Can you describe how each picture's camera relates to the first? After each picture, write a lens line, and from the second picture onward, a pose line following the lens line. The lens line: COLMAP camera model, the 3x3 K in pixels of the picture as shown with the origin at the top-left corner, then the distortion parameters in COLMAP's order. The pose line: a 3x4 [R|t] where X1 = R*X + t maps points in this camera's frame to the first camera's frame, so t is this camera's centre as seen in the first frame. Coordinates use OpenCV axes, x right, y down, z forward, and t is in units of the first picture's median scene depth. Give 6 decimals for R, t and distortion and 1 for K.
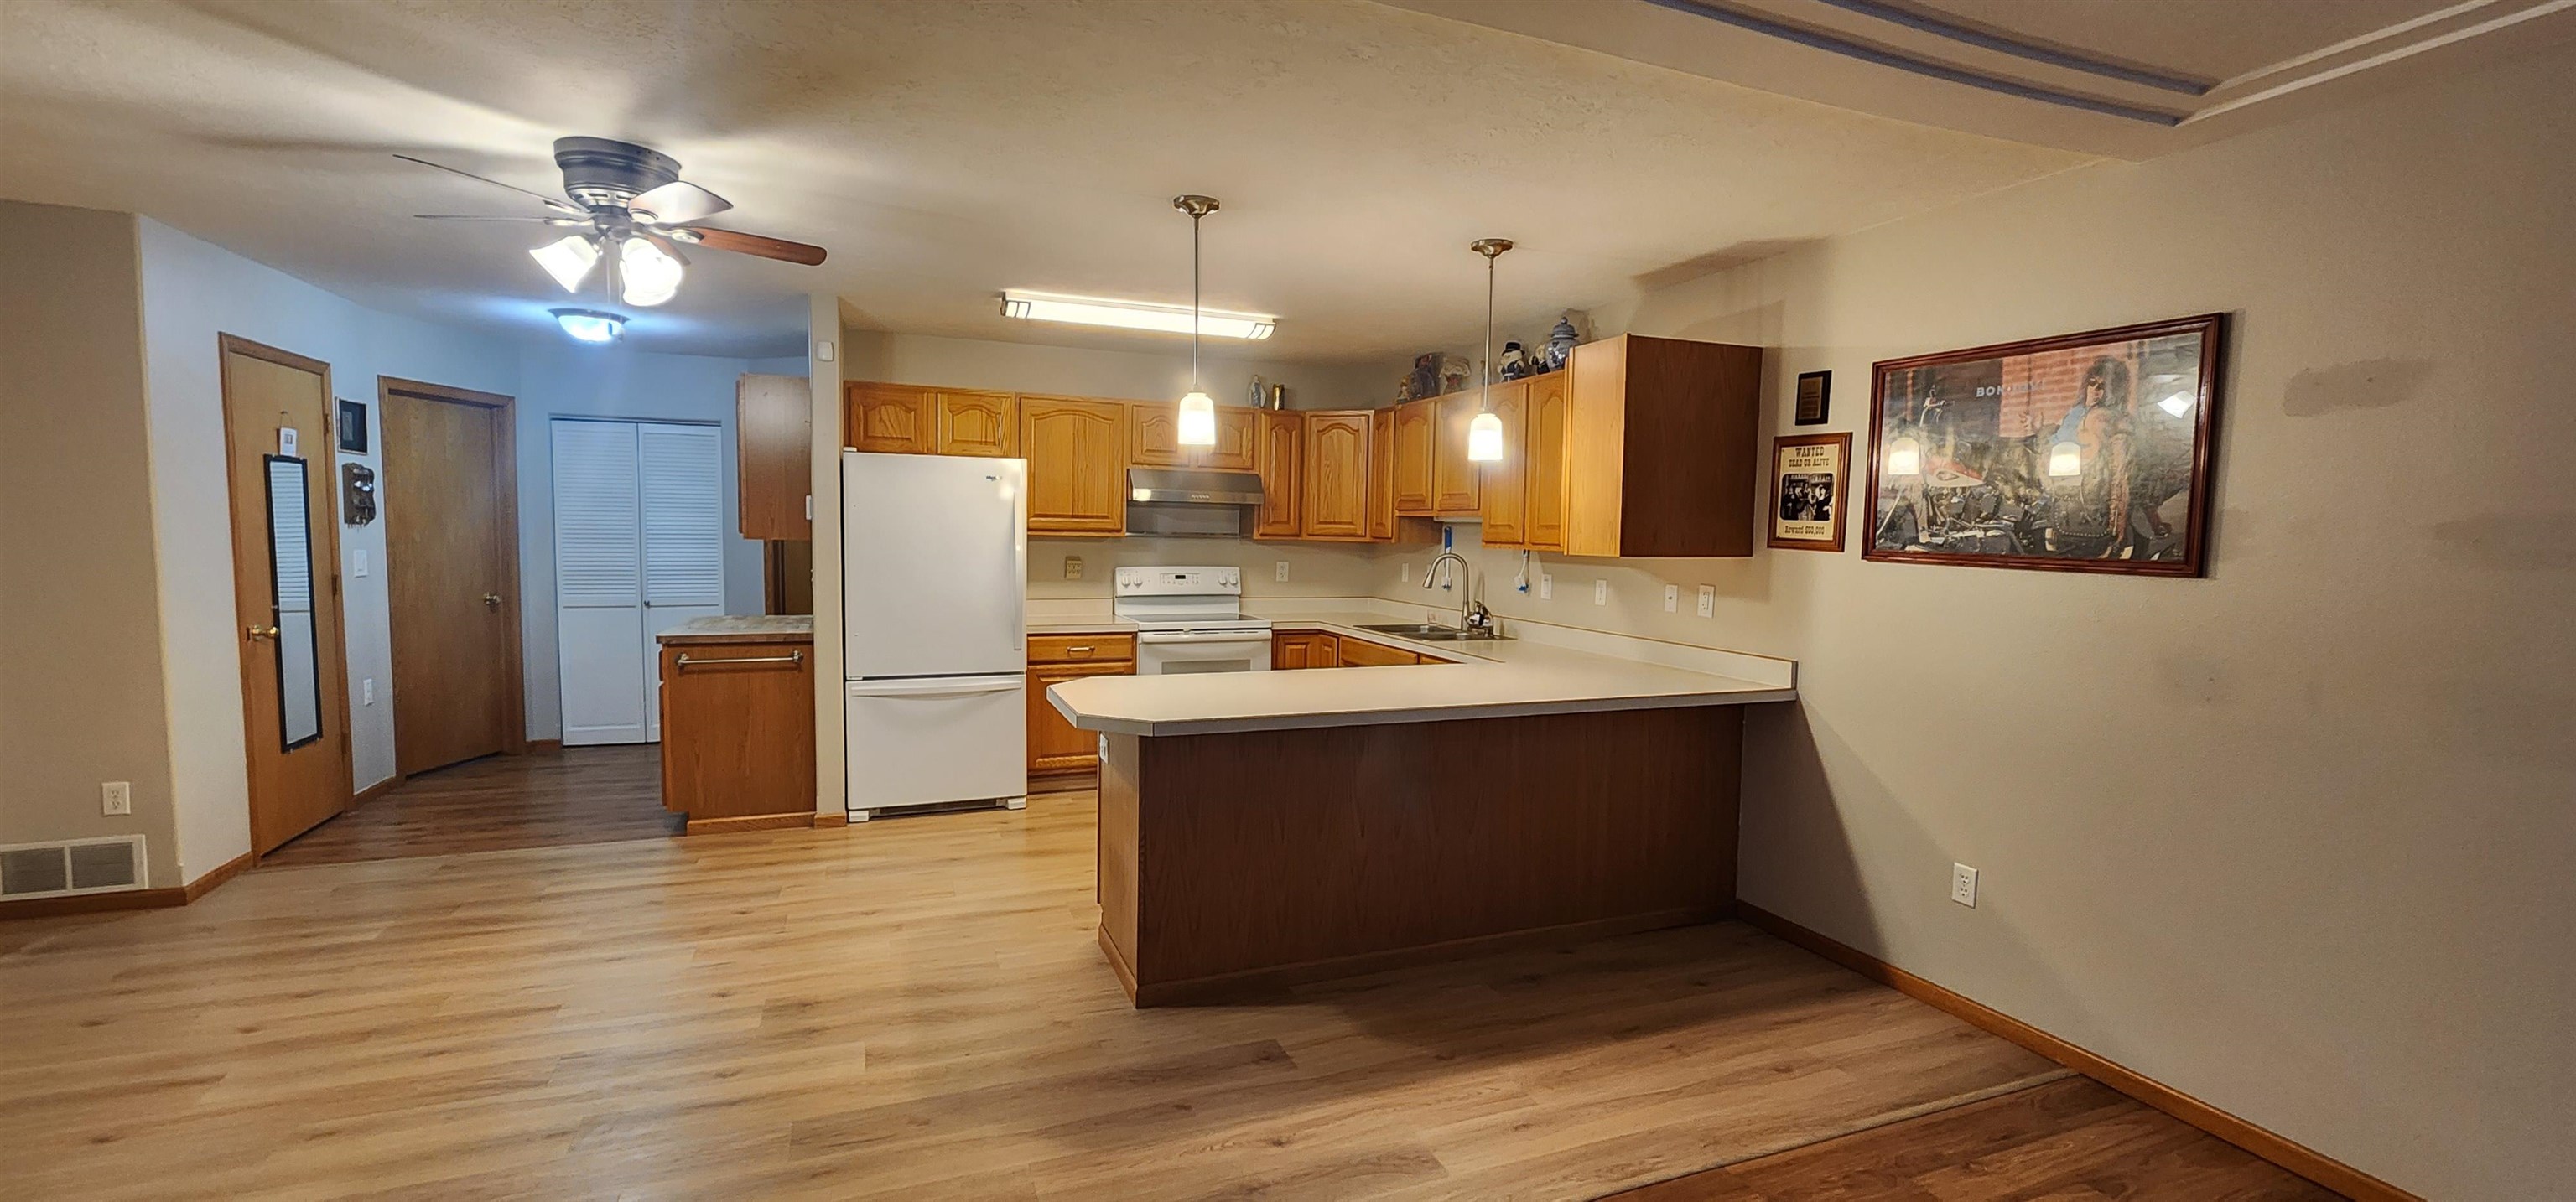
lens RADIAL K [[1059.0, 0, 1296.5], [0, 1059.0, 605.3], [0, 0, 1]] dist [0.001460, -0.000172]
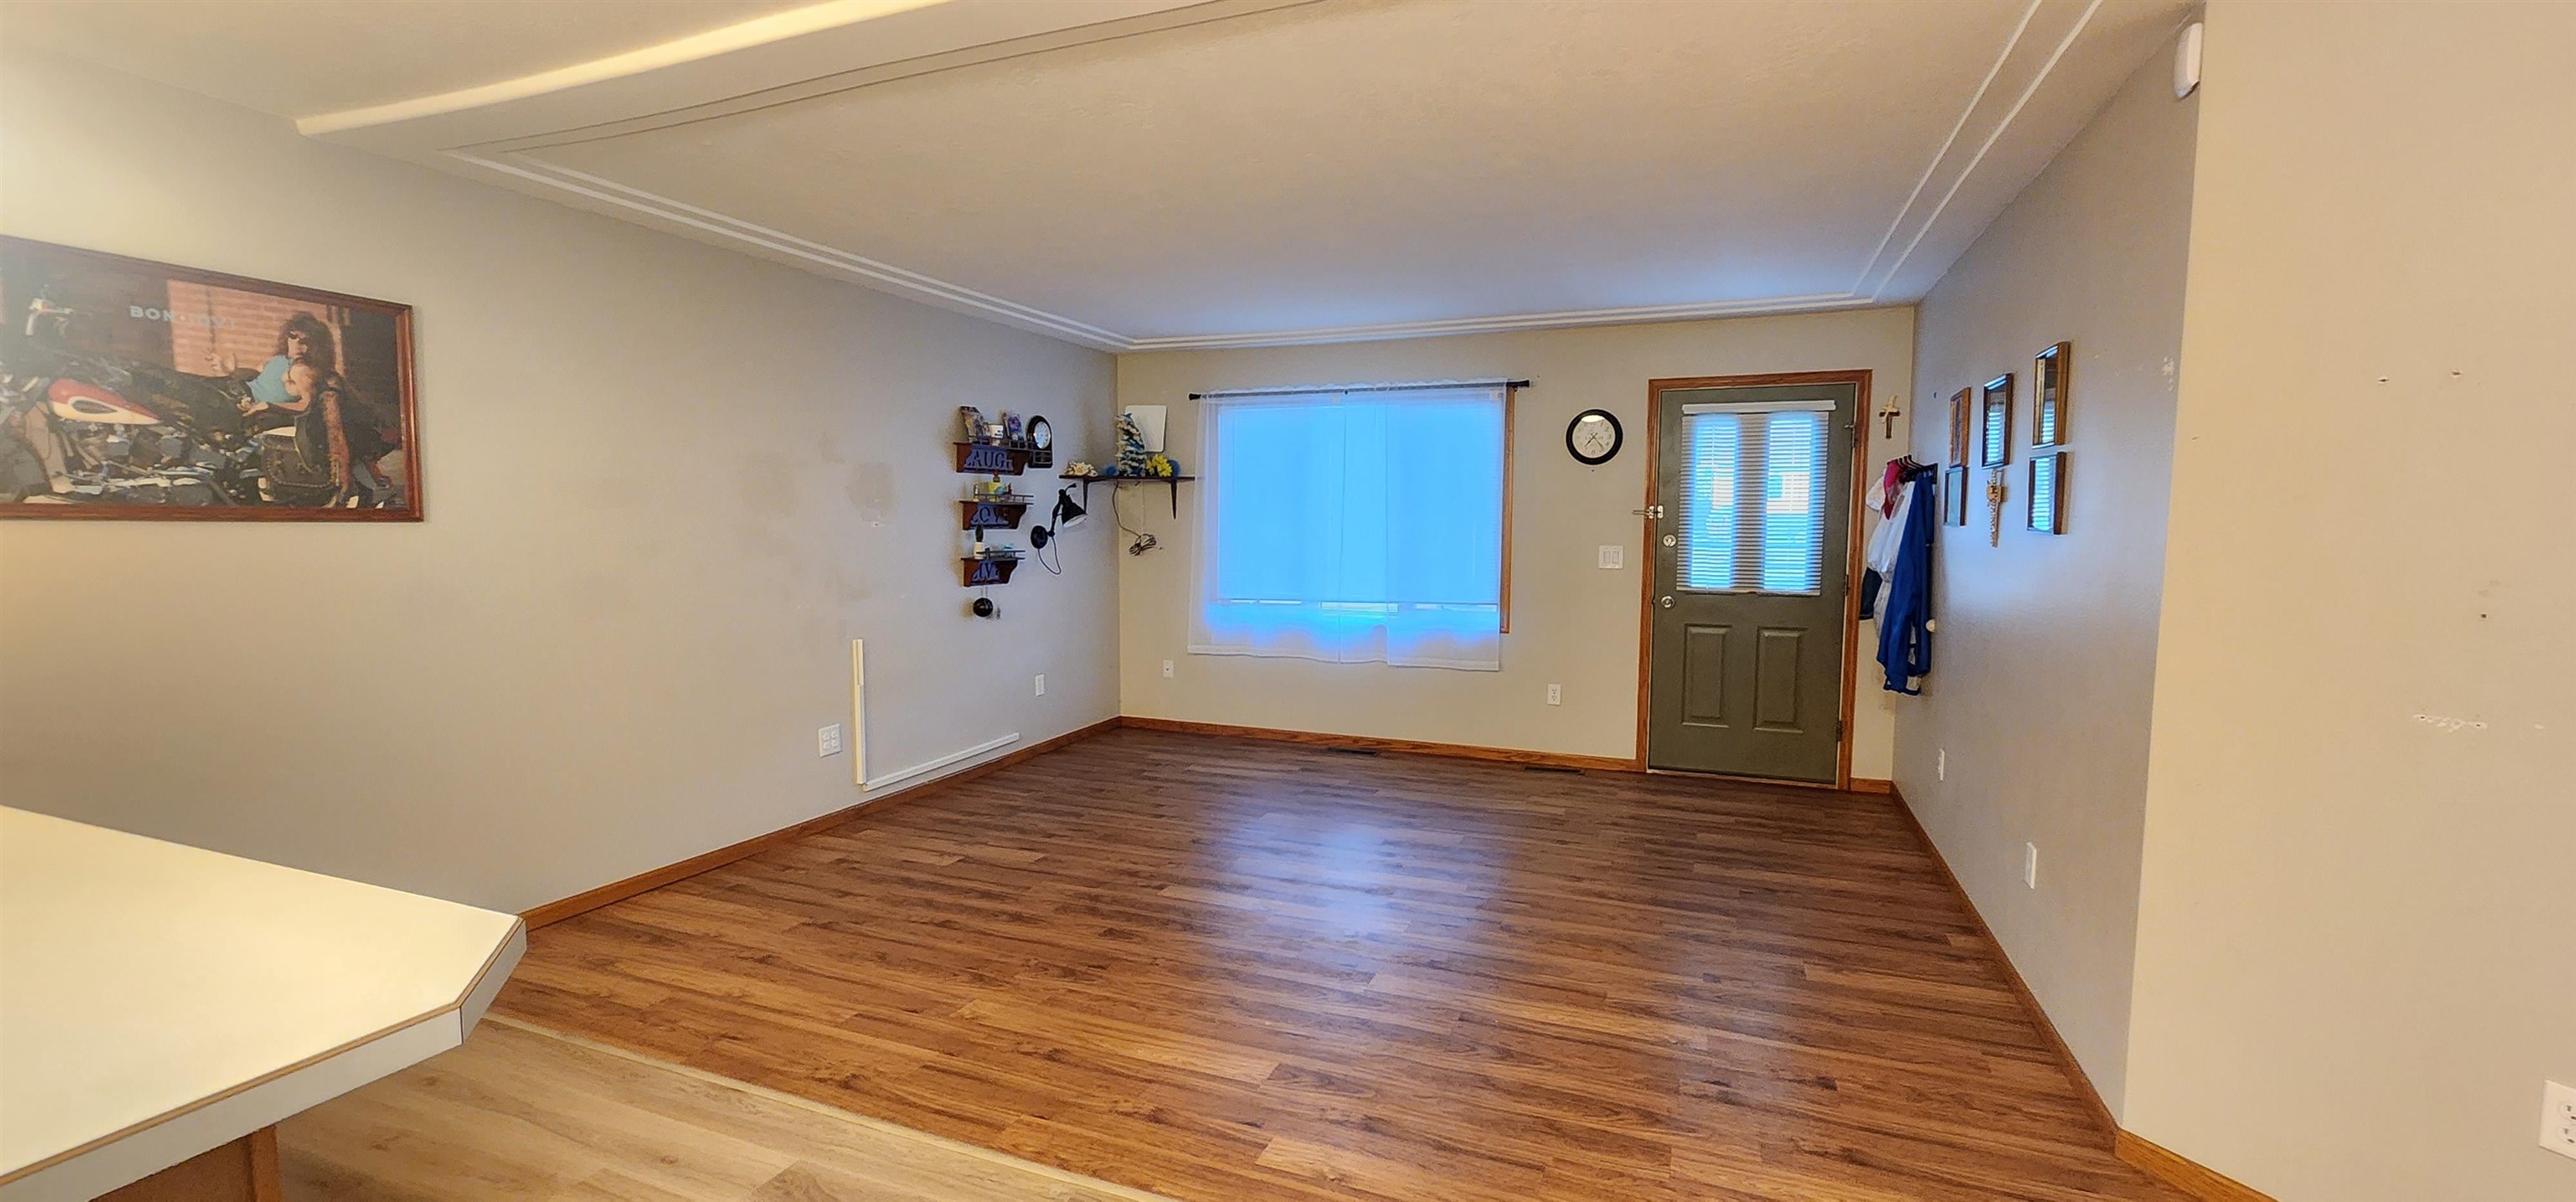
lens RADIAL K [[1059.0, 0, 1296.5], [0, 1059.0, 605.3], [0, 0, 1]] dist [0.001460, -0.000172]
pose [[-0.724931, -0.078356, 0.684350, -0.464743], [0.033556, 0.988312, 0.148704, -0.050322], [-0.688003, 0.130764, -0.713829, 0.761095]]
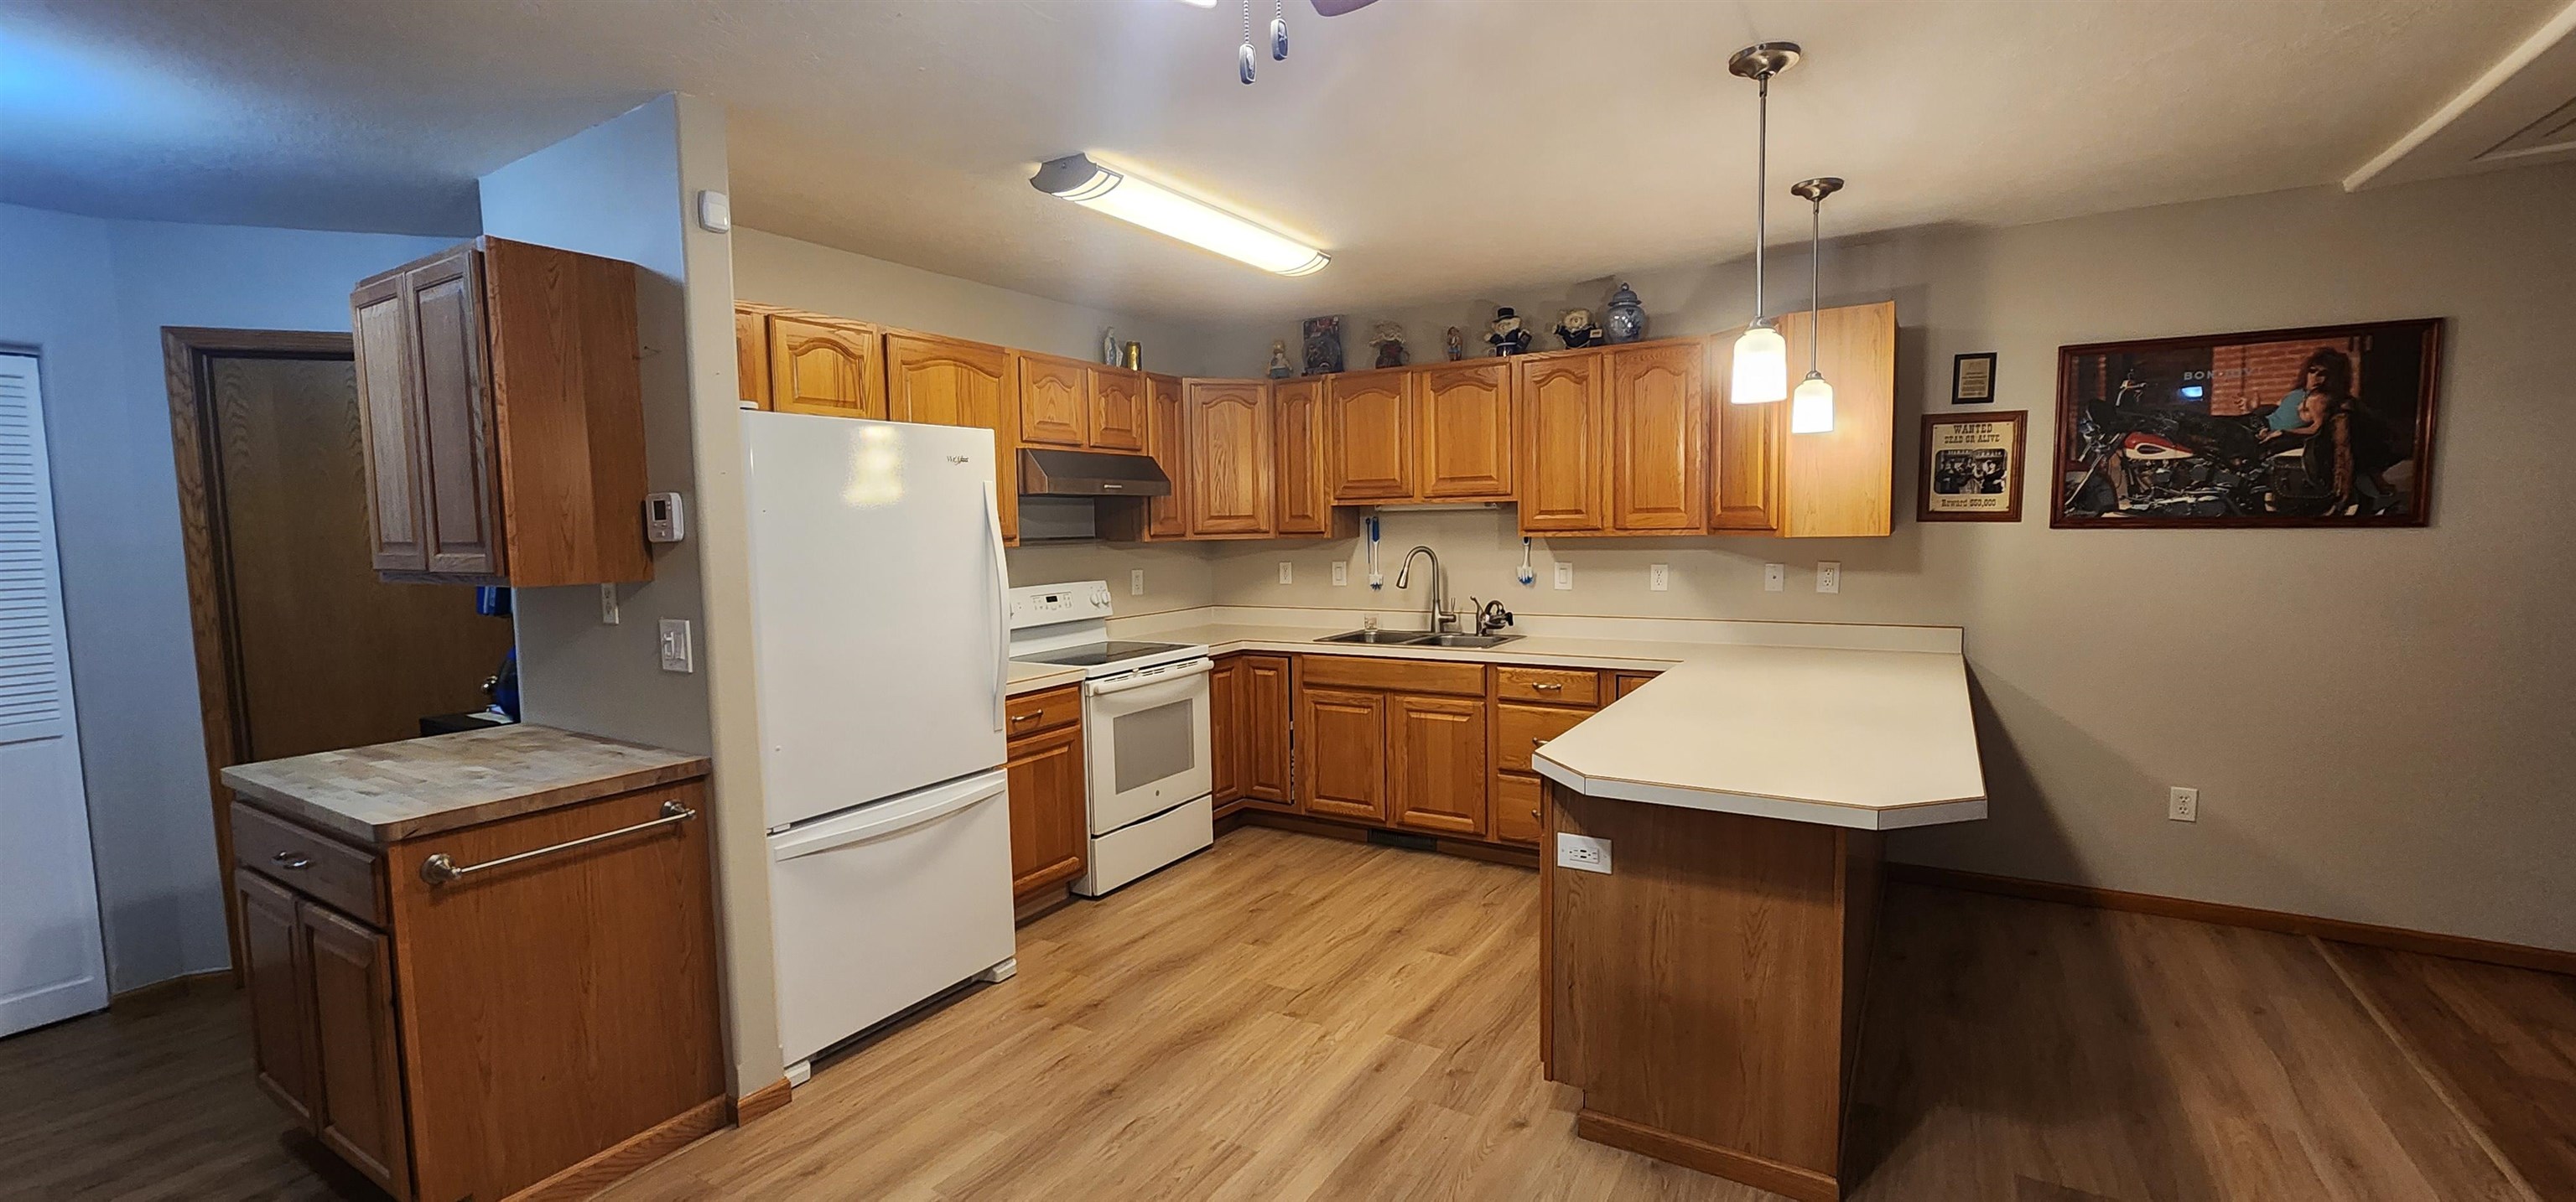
lens RADIAL K [[1055.4, 0, 1289.5], [0, 1055.4, 606.7], [0, 0, 1]] dist [0.000653, 0.000758]
pose [[0.803562, -0.083163, 0.589382, -0.632552], [0.078749, 0.996341, 0.033220, -0.051055], [-0.589988, 0.019719, 0.807171, 0.500126]]
